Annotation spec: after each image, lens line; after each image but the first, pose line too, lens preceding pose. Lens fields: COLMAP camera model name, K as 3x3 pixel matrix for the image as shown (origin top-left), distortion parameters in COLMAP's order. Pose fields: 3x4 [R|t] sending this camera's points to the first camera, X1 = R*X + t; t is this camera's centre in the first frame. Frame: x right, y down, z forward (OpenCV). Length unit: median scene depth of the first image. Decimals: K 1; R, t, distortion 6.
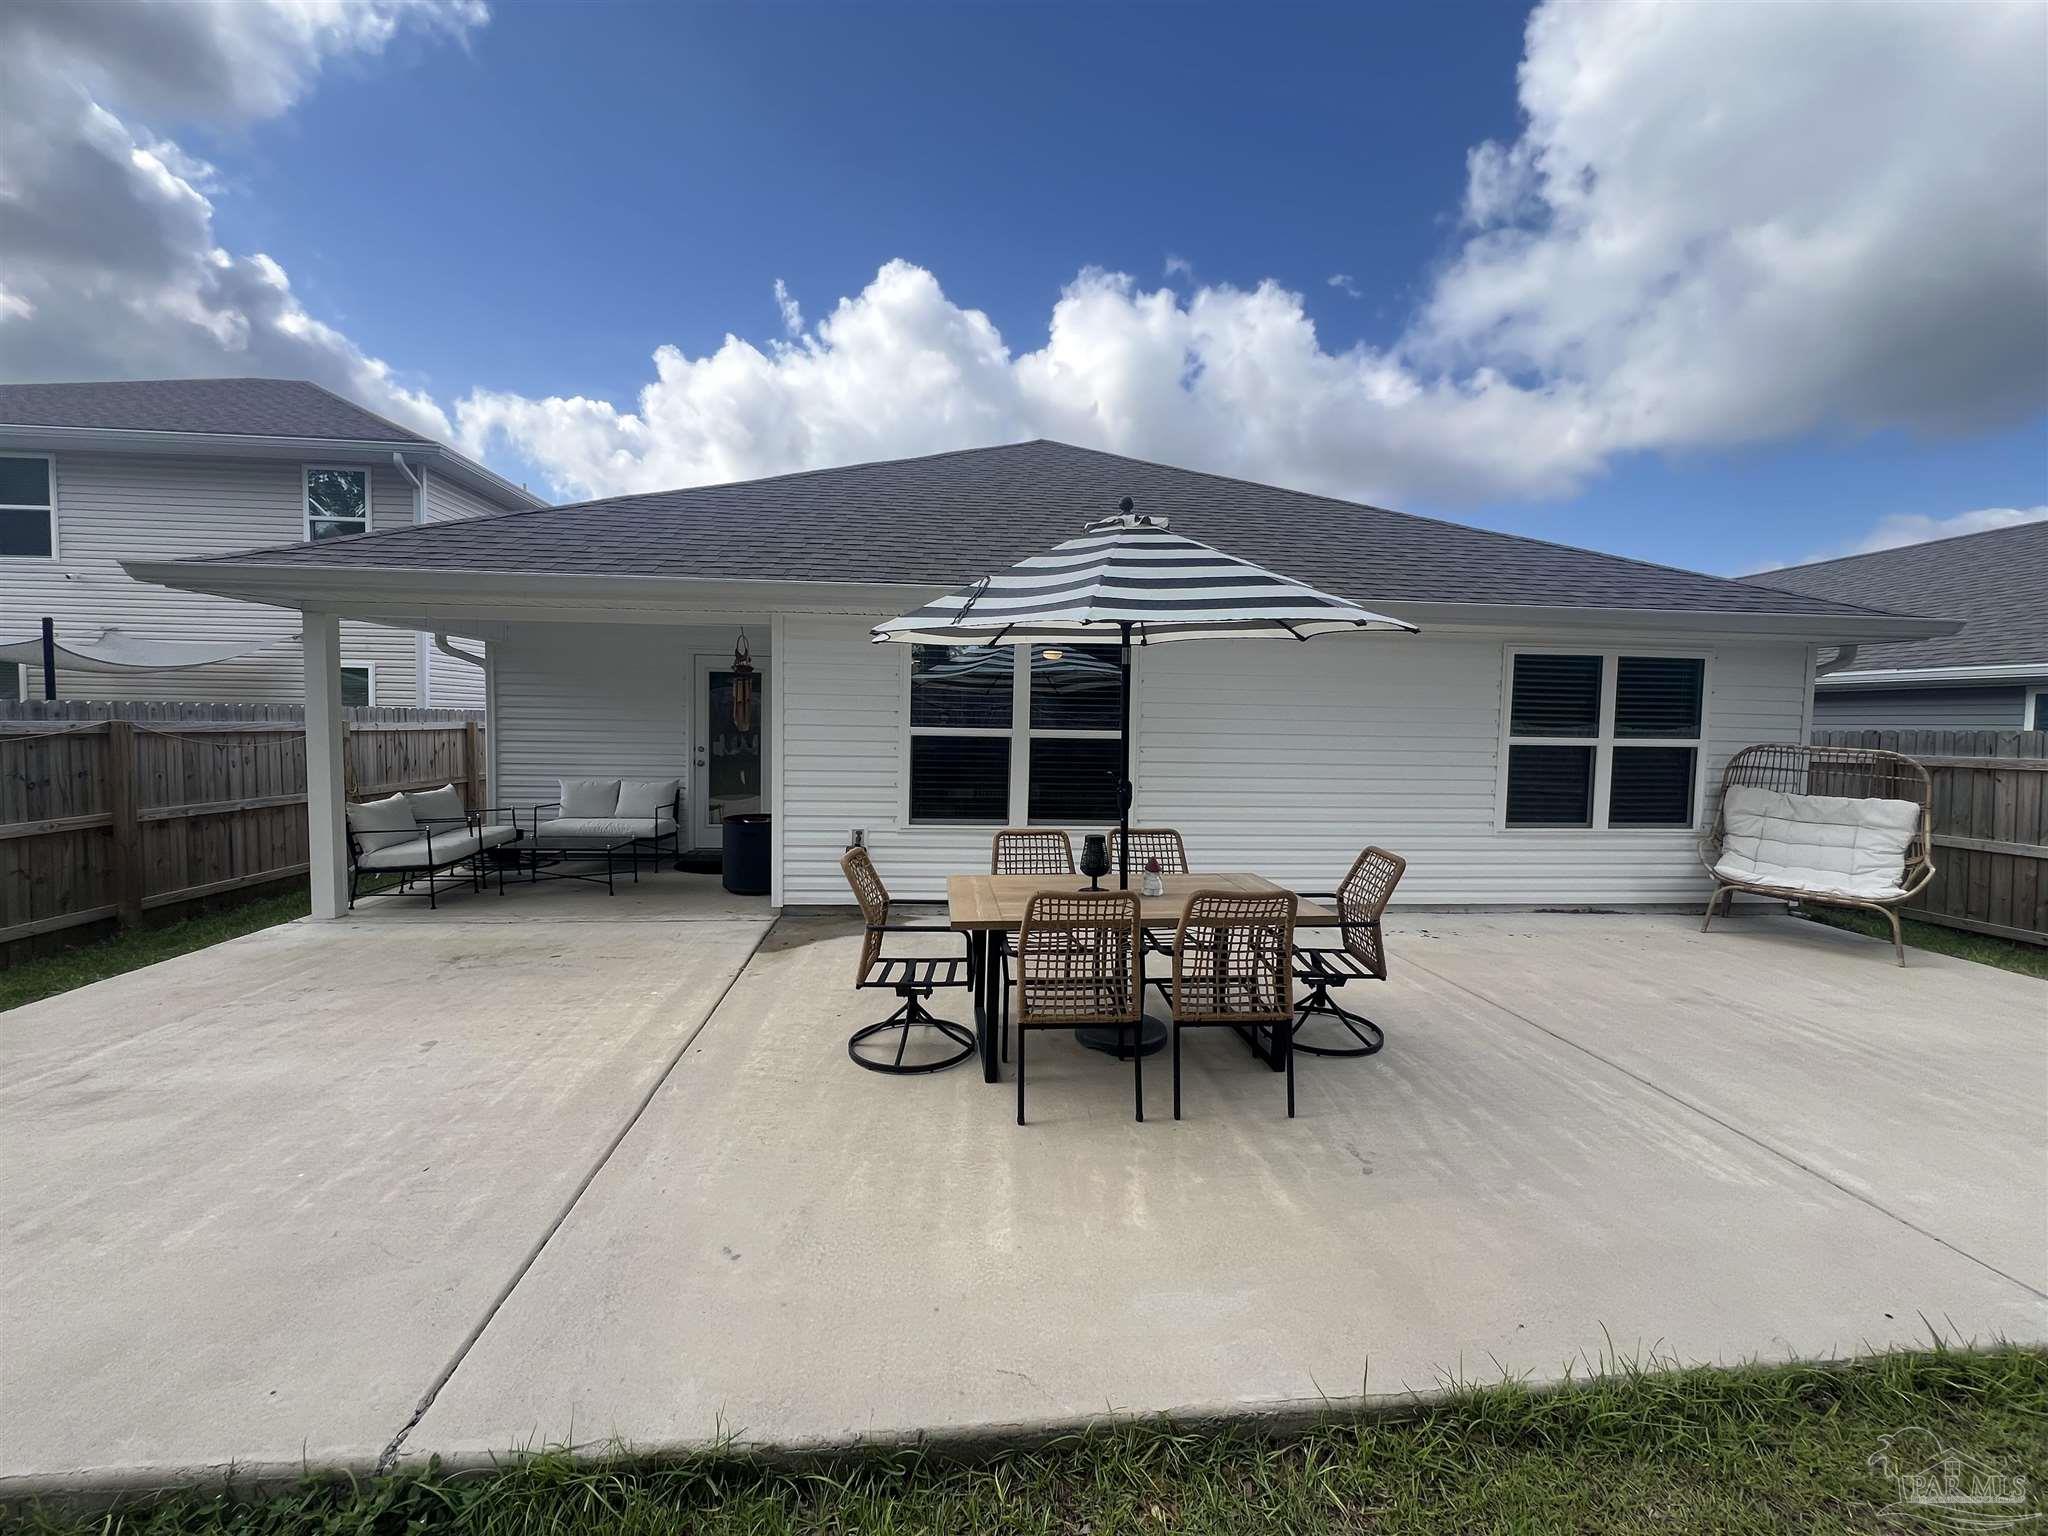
lens RADIAL K [[816.0, 0, 1024.0], [0, 816.0, 768.0], [0, 0, 1]] dist [0.009917, 0.000169]
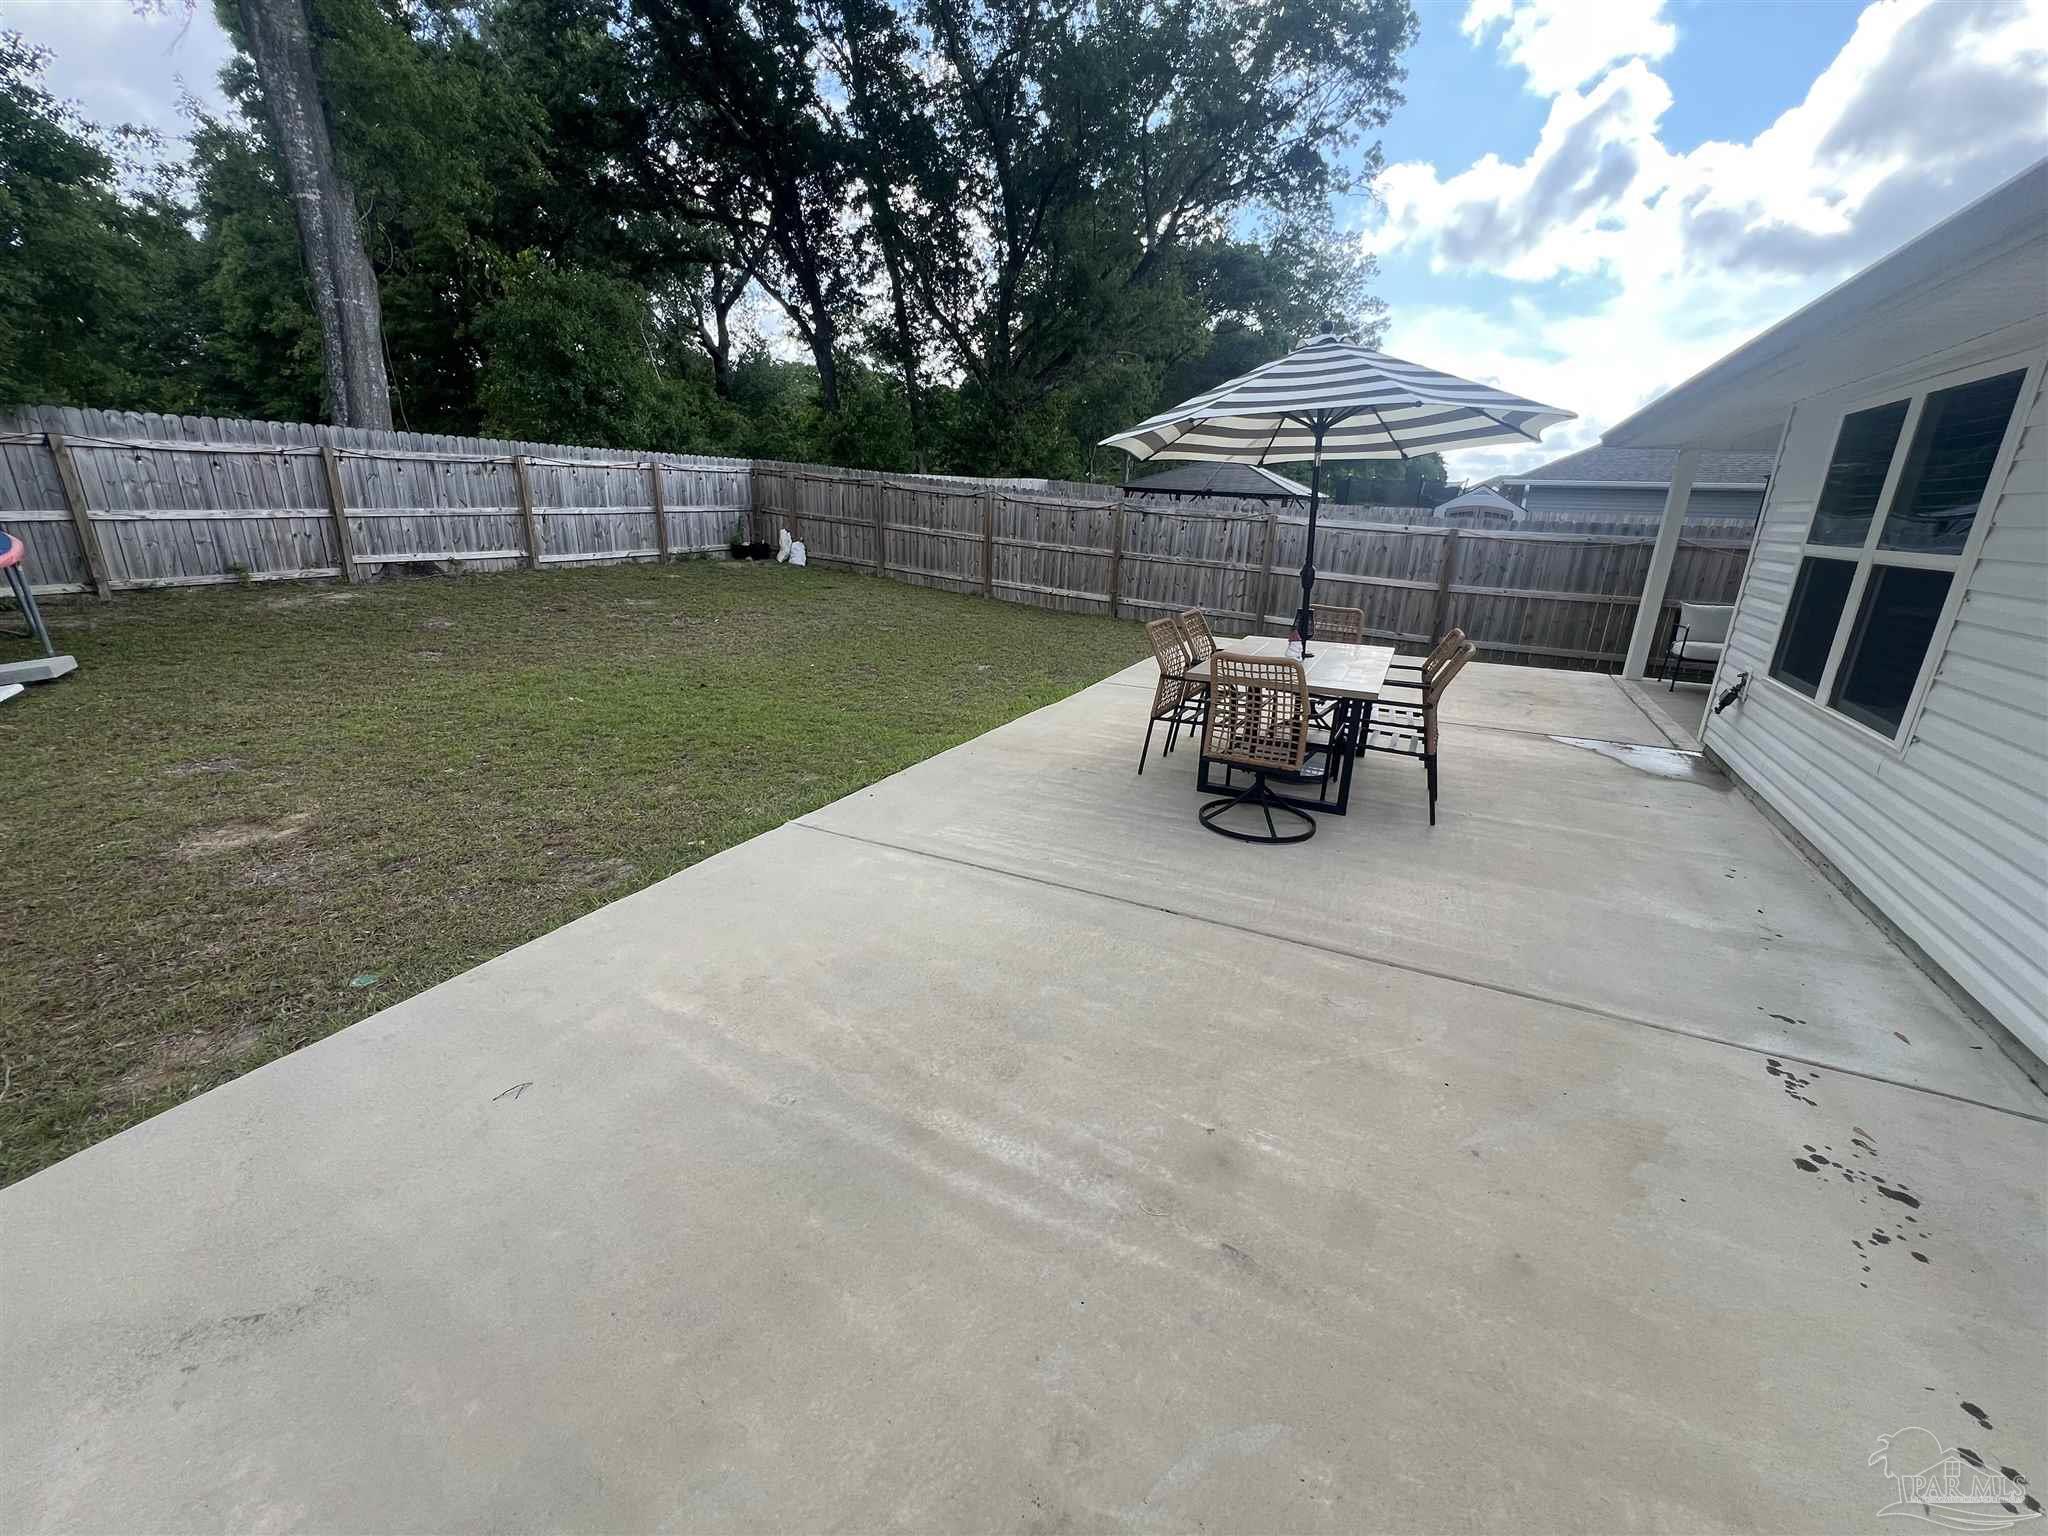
lens RADIAL K [[816.0, 0, 1024.0], [0, 816.0, 768.0], [0, 0, 1]] dist [0.009917, 0.000169]
pose [[-0.539454, 0.218830, -0.813082, 1.079611], [-0.091578, 0.944662, 0.315002, -0.031640], [0.837020, 0.244389, -0.489562, 0.999519]]
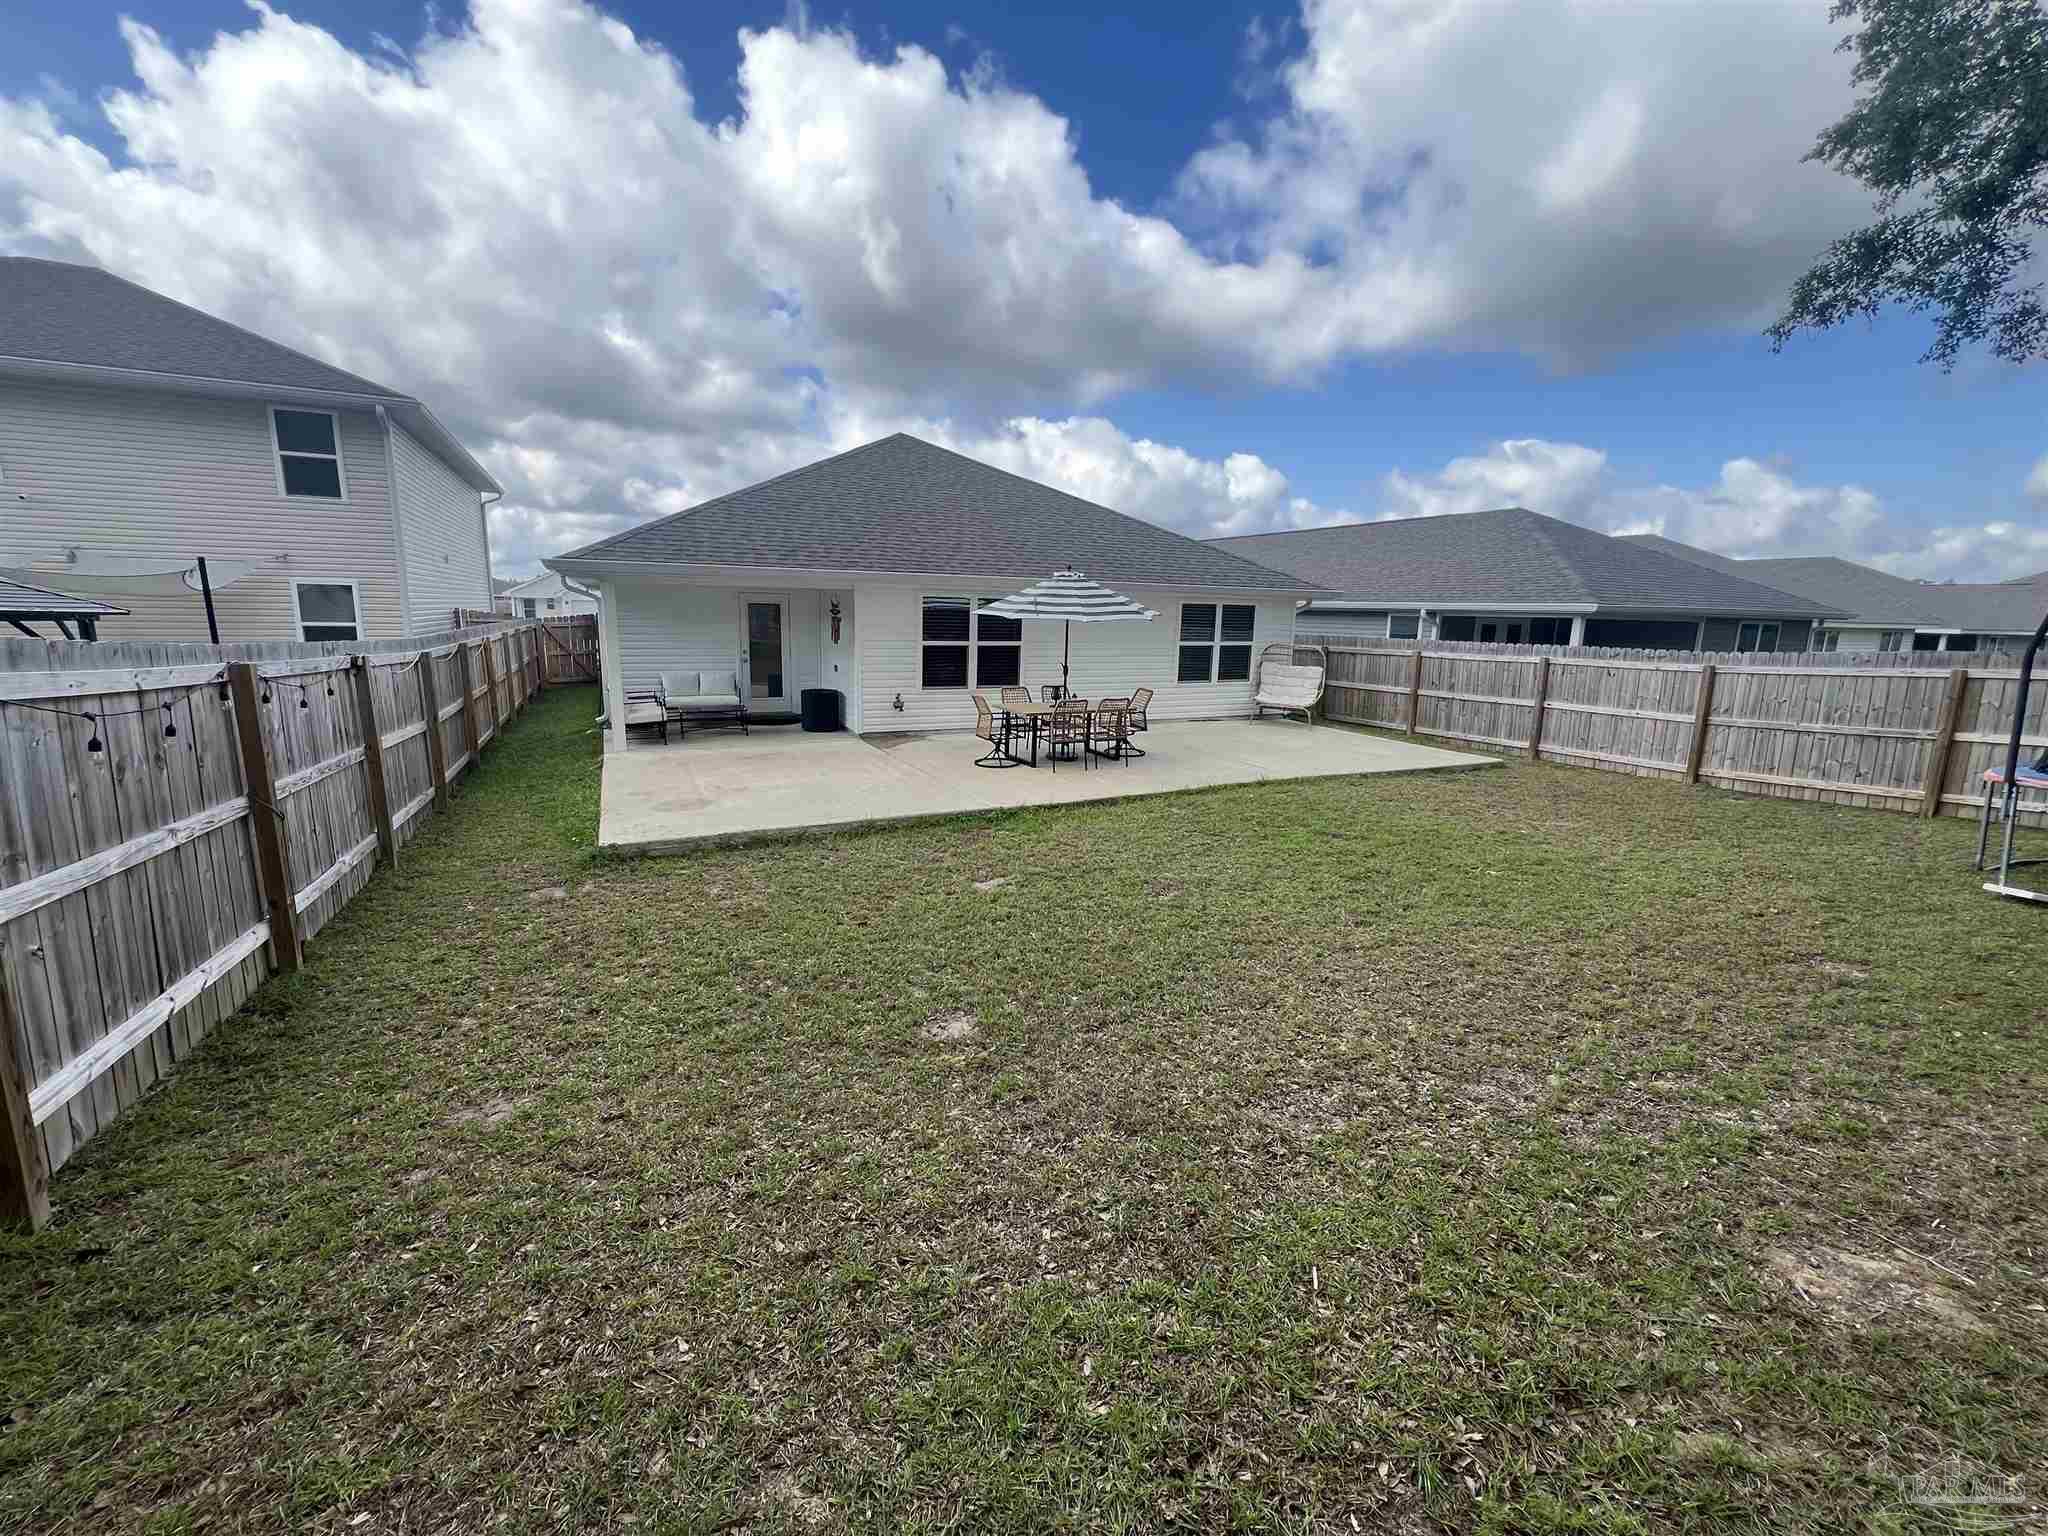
lens RADIAL K [[816.0, 0, 1024.0], [0, 816.0, 768.0], [0, 0, 1]] dist [0.009917, 0.000169]
pose [[0.933695, -0.065926, 0.351948, -0.615383], [0.016747, 0.989869, 0.140990, -0.019344], [-0.357677, -0.125748, 0.925340, -0.957771]]
